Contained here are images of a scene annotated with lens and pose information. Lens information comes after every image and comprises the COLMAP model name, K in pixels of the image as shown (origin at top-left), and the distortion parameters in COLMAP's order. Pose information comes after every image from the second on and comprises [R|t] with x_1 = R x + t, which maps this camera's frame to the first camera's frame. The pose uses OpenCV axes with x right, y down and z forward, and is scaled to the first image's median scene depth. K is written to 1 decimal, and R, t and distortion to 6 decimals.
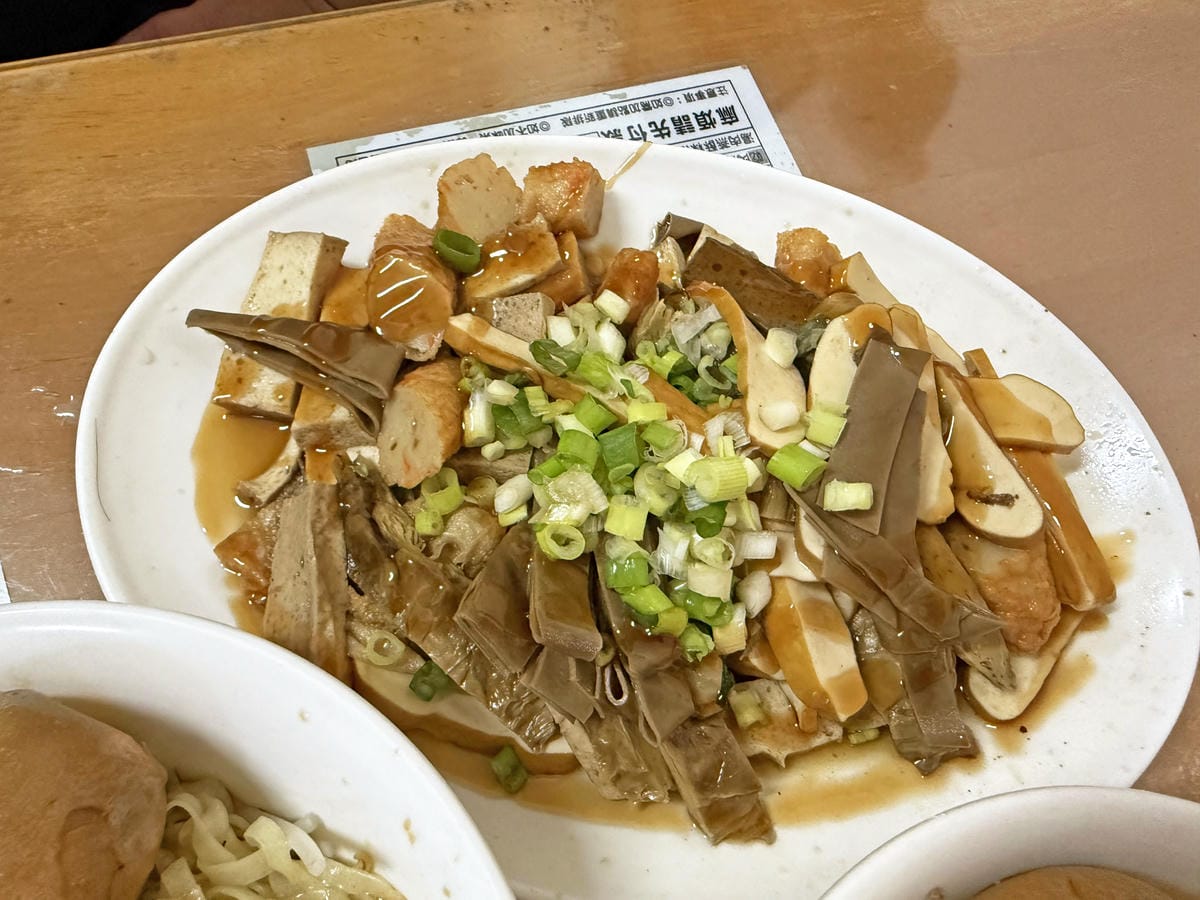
lens RADIAL K [[907.6, 0, 534.5], [0, 907.6, 454.7], [0, 0, 1]] dist [0.030621, -0.066990]
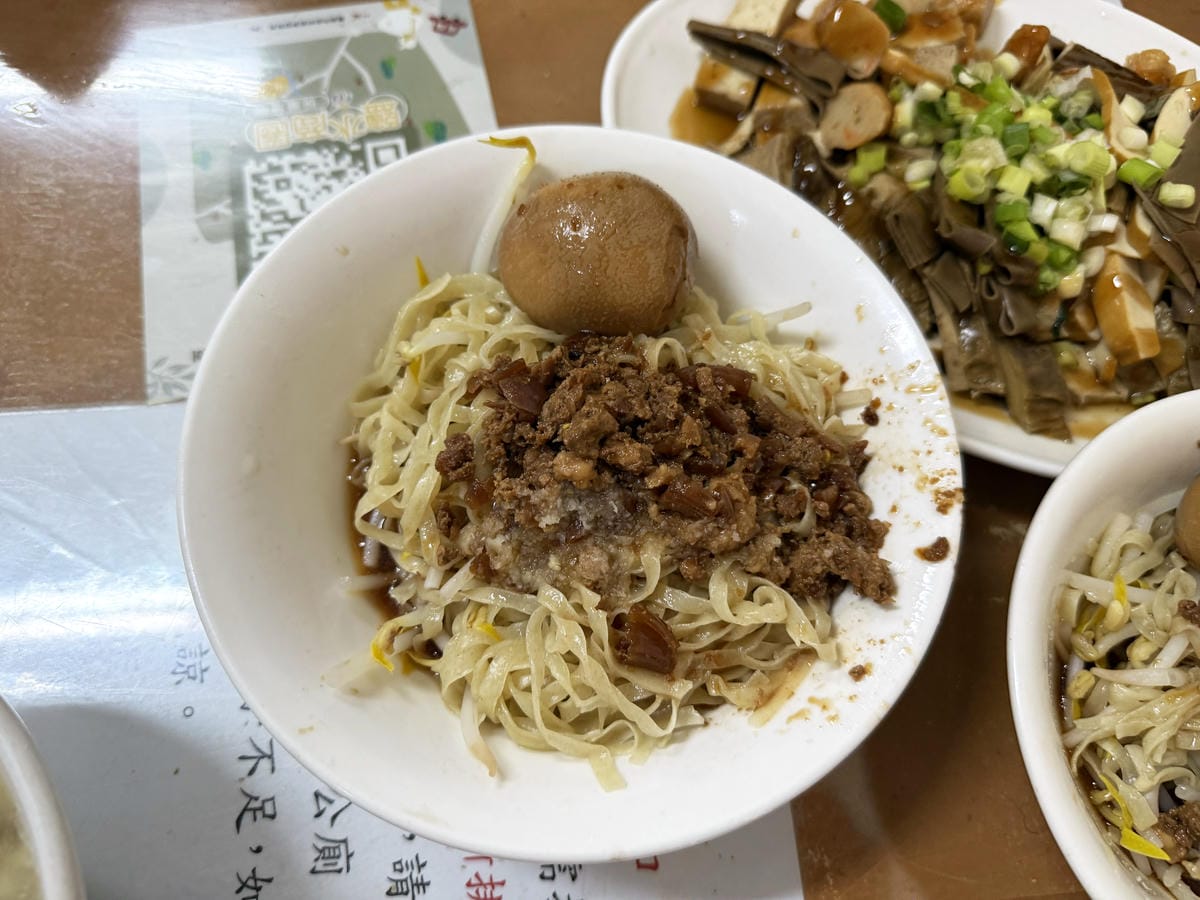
lens RADIAL K [[907.6, 0, 600.9], [0, 907.6, 459.7], [0, 0, 1]] dist [0.030621, -0.066990]
pose [[0.976686, 0.199622, -0.078968, -0.298241], [-0.200144, 0.979766, 0.001331, 0.565928], [0.077636, 0.014505, 0.996876, -0.396152]]
